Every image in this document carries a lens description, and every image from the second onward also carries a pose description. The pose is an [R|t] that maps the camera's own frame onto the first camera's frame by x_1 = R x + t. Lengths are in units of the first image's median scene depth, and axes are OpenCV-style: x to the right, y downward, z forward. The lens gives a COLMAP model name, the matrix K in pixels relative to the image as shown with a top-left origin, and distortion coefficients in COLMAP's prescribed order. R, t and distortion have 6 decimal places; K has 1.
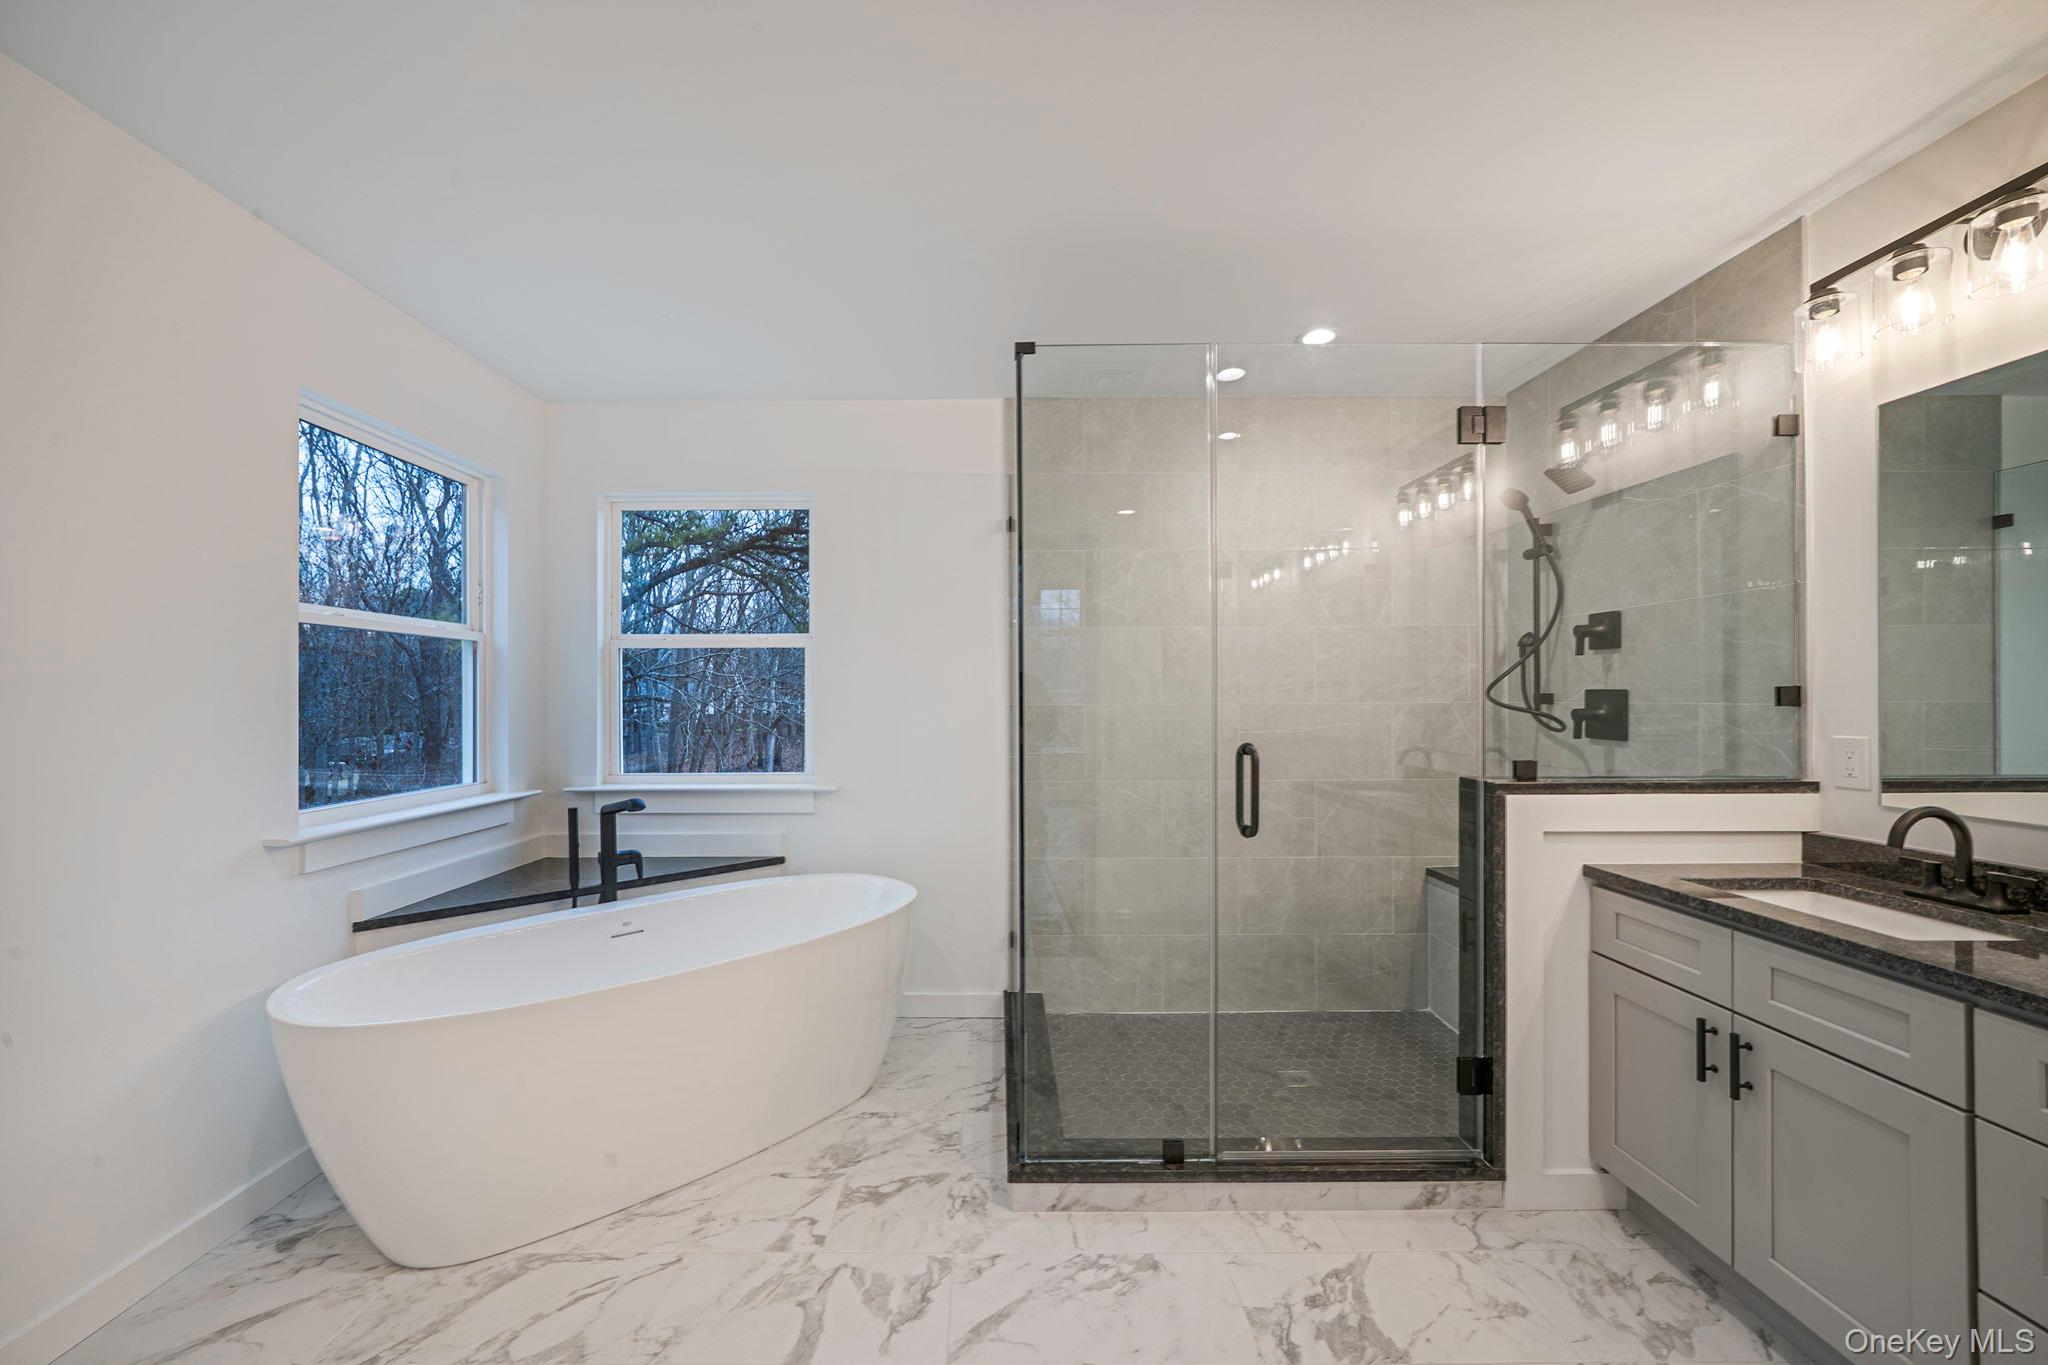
lens RADIAL K [[835.9, 0, 1016.8], [0, 835.9, 692.9], [0, 0, 1]] dist [-0.008181, 0.001772]
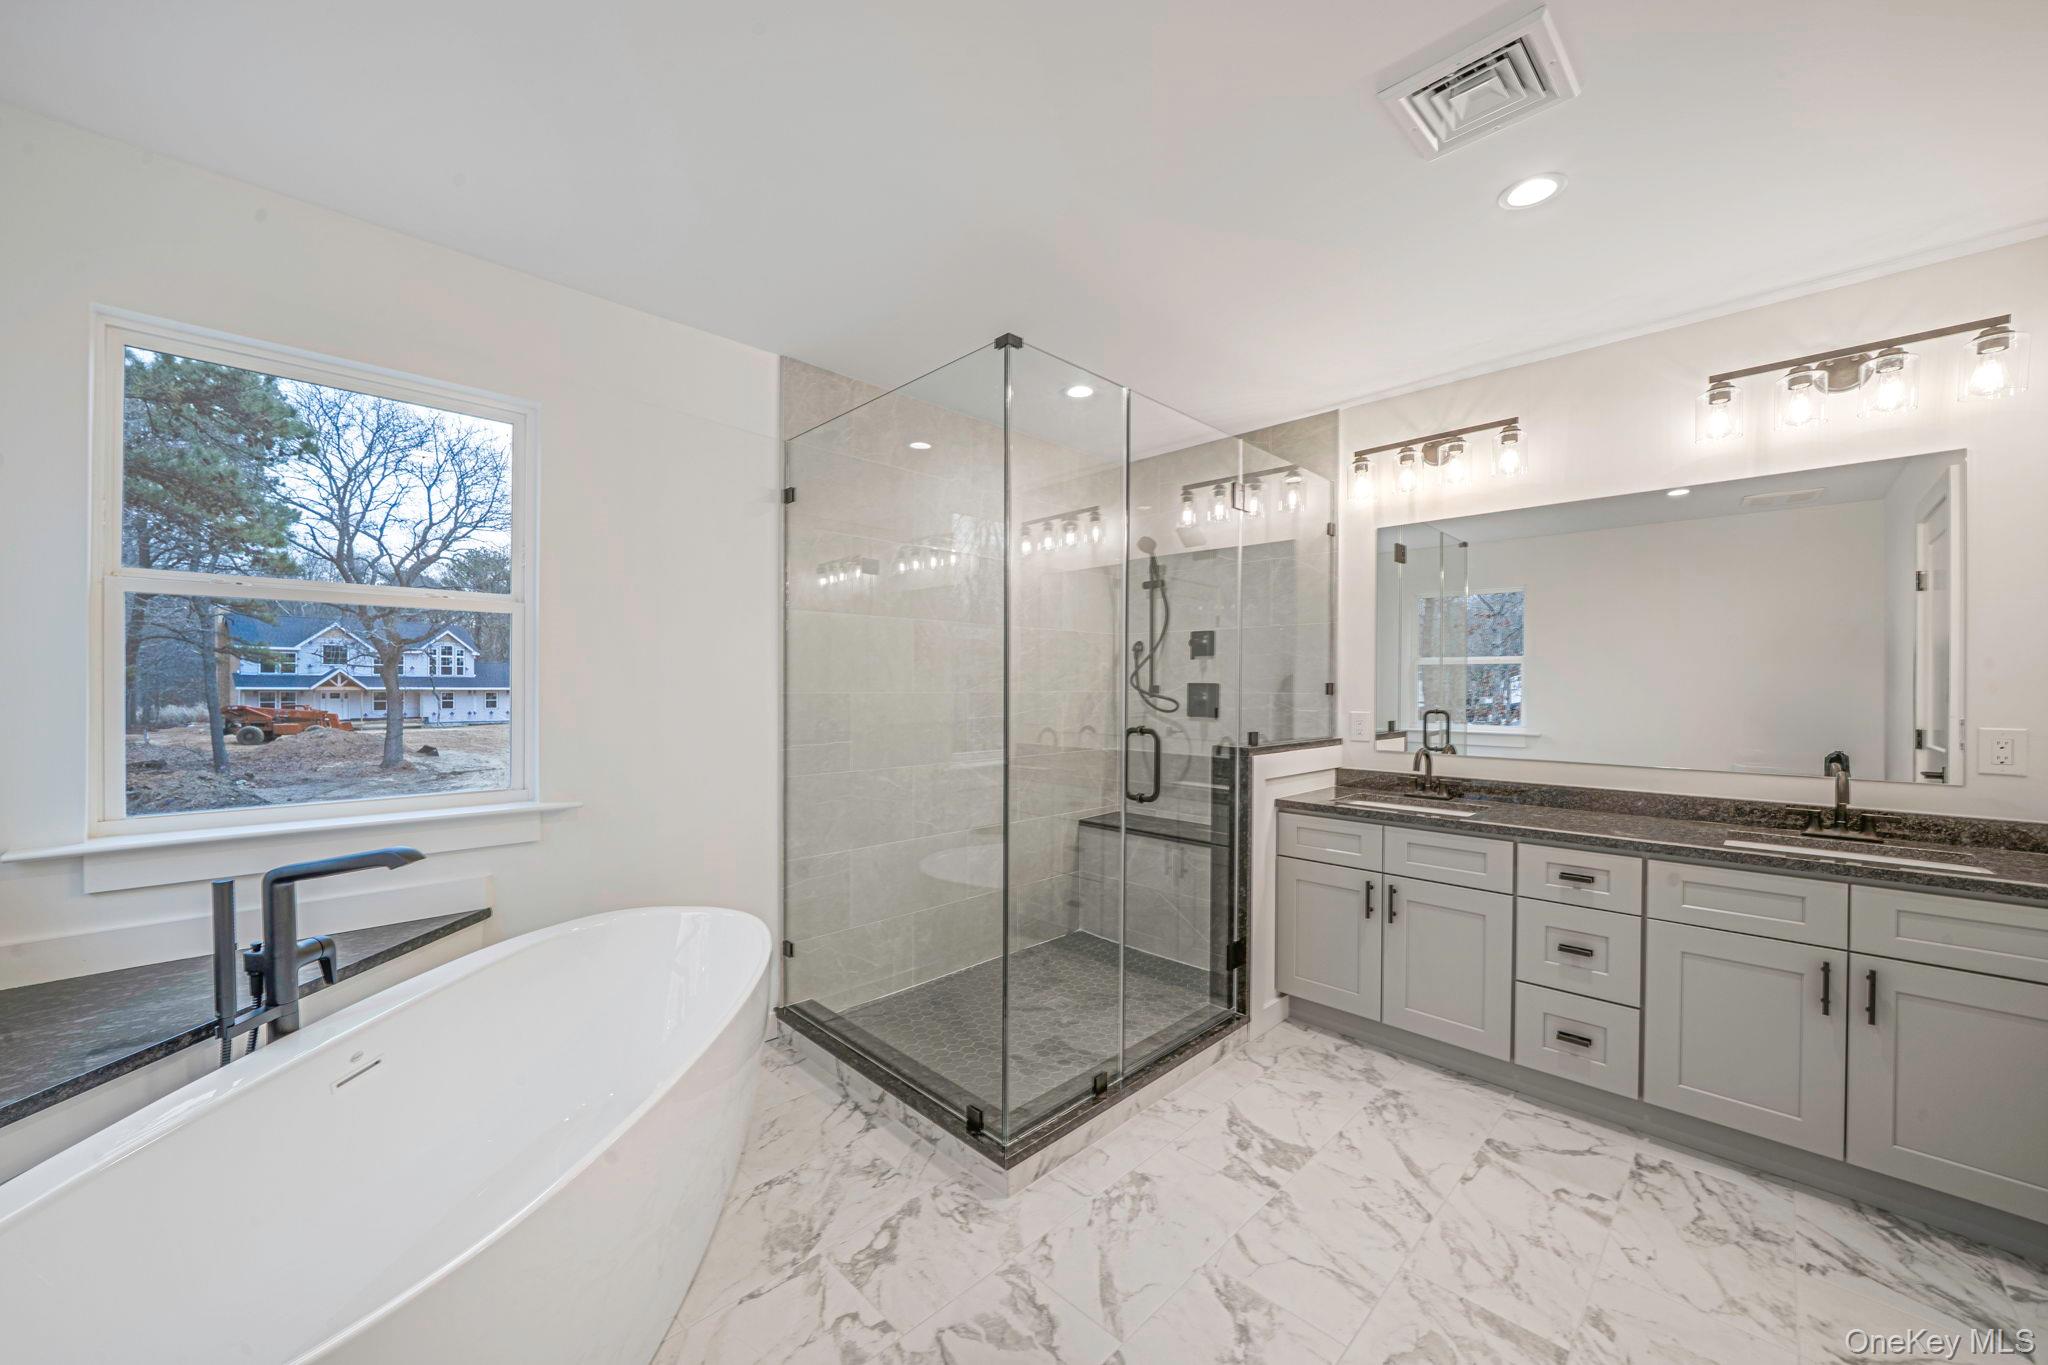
lens RADIAL K [[782.2, 0, 1026.4], [0, 782.2, 684.9], [0, 0, 1]] dist [-0.009639, 0.000870]
pose [[0.701117, 0.007893, 0.713002, -0.648917], [-0.010936, 0.999940, -0.000316, 0.003599], [-0.712962, -0.007575, 0.701162, 0.322467]]
